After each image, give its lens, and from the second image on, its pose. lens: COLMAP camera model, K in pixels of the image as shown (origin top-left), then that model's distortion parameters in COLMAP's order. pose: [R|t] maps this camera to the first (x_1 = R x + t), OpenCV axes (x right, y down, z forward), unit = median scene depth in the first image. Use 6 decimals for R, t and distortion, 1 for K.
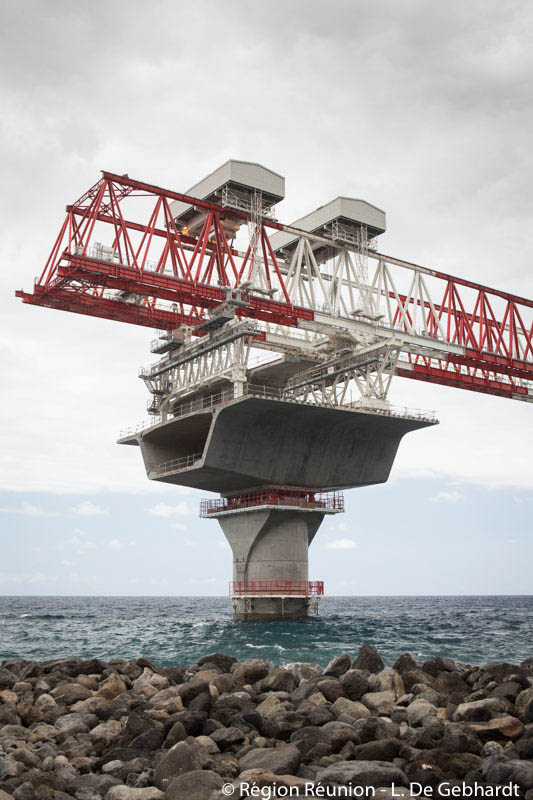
lens RADIAL K [[851.6, 0, 266.5], [0, 851.6, 400.0], [0, 0, 1]] dist [-0.088347, 0.001433]
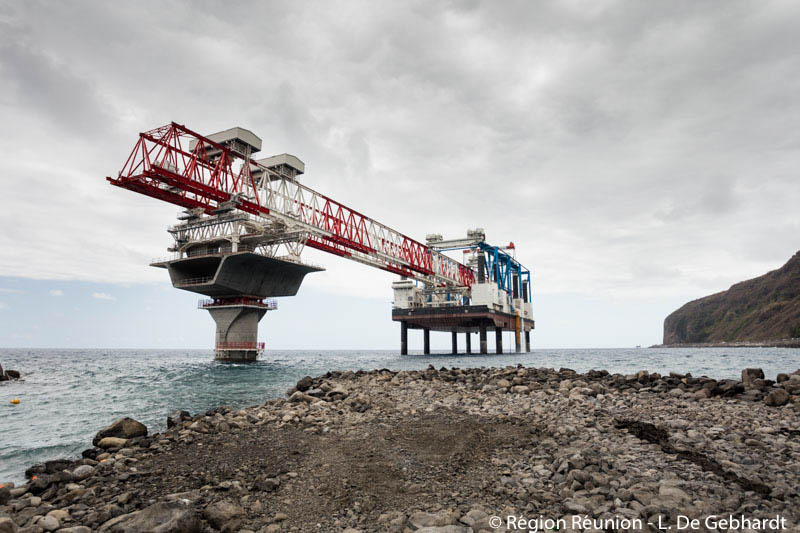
lens RADIAL K [[462.3, 0, 400.0], [0, 462.3, 266.5], [0, 0, 1]] dist [-0.046553, 0.000377]
pose [[0.879244, 0.082081, 0.469246, -0.175850], [-0.105100, 0.994195, 0.023024, -0.028068], [-0.464633, -0.069561, 0.882767, -0.117426]]
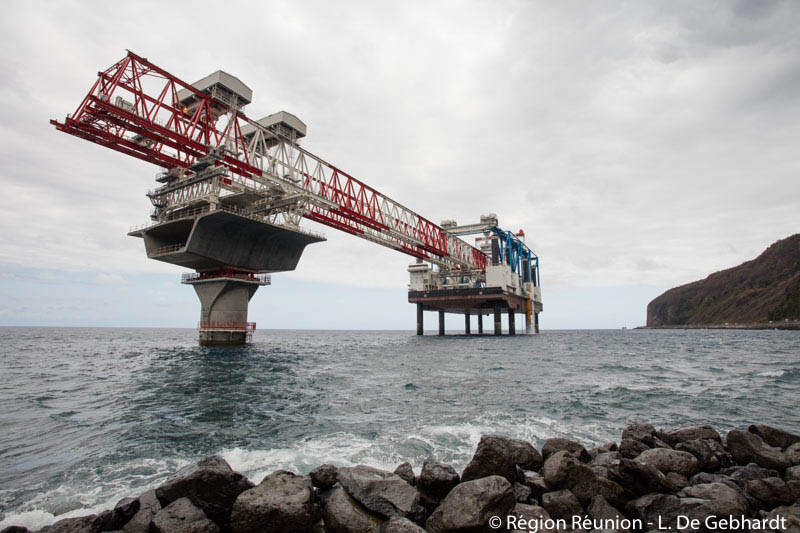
lens RADIAL K [[385.0, 0, 400.0], [0, 385.0, 266.5], [0, 0, 1]] dist [-0.059883, 0.021067]
pose [[0.901174, 0.071753, 0.427477, -0.011007], [-0.099614, 0.994091, 0.043138, 0.030952], [-0.421856, -0.081457, 0.902996, 0.149755]]
